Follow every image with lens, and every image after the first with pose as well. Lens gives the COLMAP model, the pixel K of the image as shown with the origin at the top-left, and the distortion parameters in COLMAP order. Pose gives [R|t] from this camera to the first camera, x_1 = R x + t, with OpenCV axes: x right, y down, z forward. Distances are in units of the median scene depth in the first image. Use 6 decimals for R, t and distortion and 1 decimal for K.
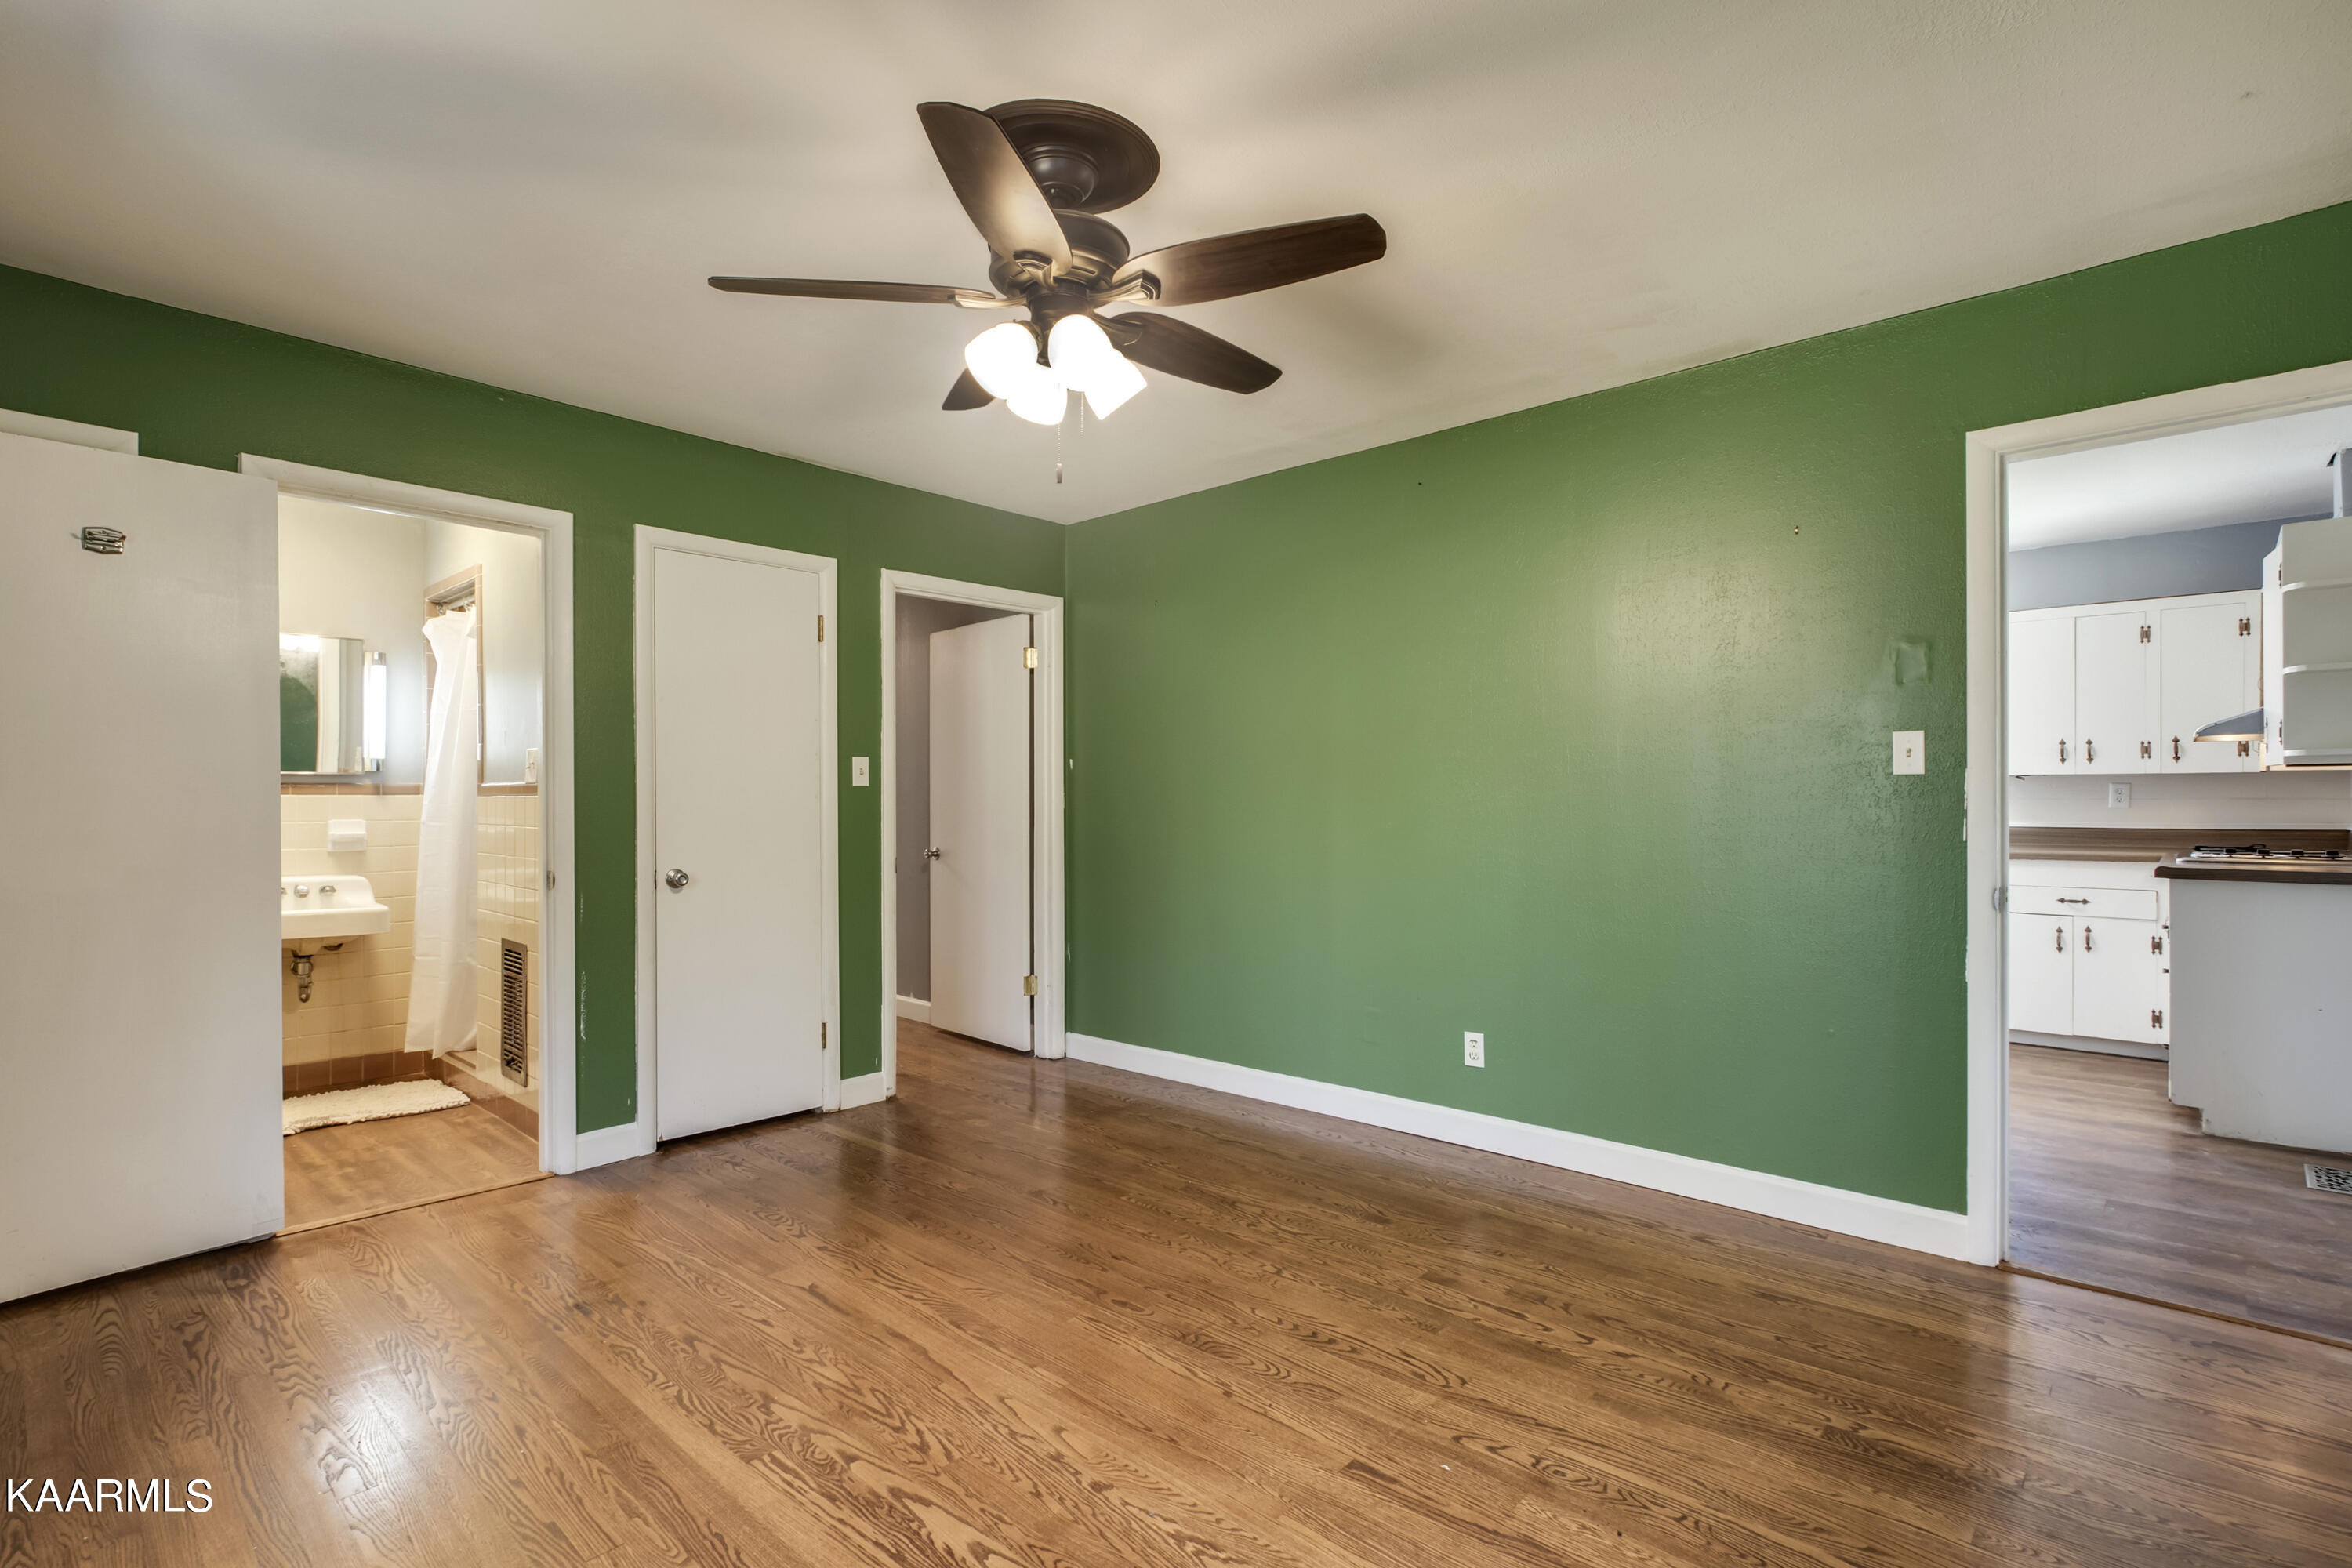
lens RADIAL K [[1100.3, 0, 1181.9], [0, 1100.3, 801.5], [0, 0, 1]] dist [-0.002601, 0.000165]
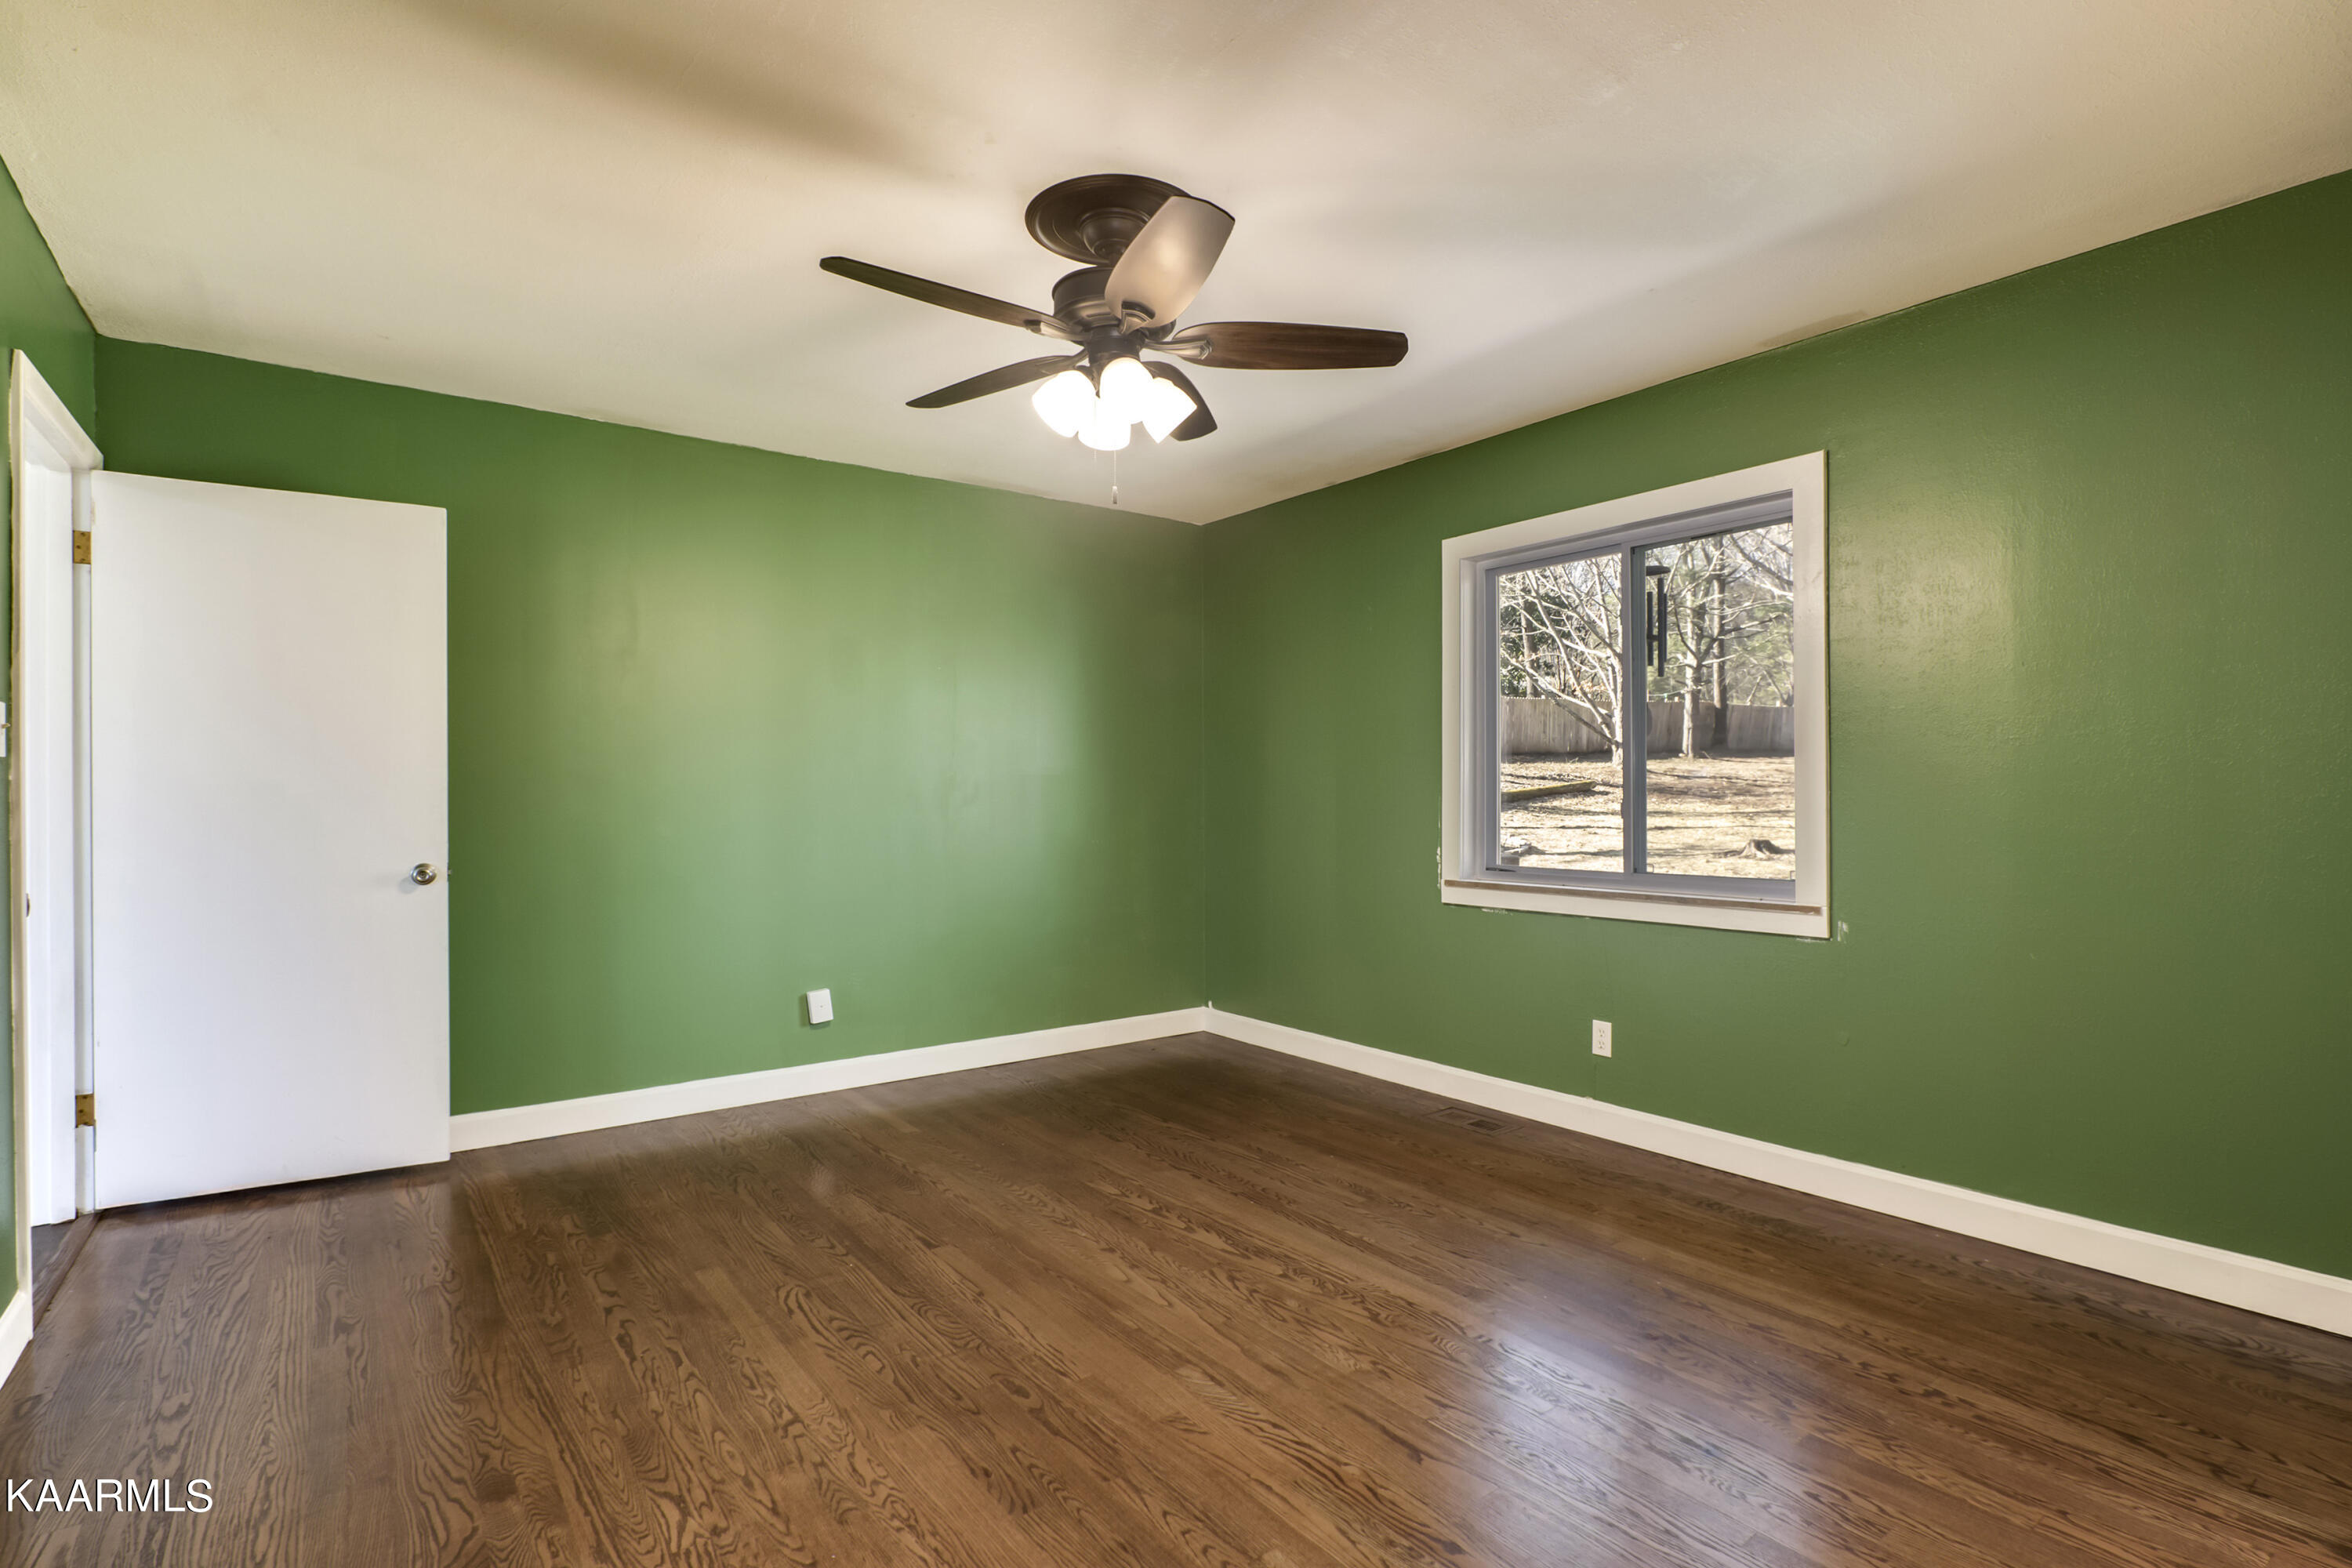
lens RADIAL K [[1116.6, 0, 1181.7], [0, 1116.6, 795.9], [0, 0, 1]] dist [-0.002048, -0.000124]
pose [[-0.981772, 0.003310, 0.190035, -0.398243], [0.004713, 0.999965, 0.006935, 0.002697], [-0.190005, 0.007704, -0.981753, 2.135062]]
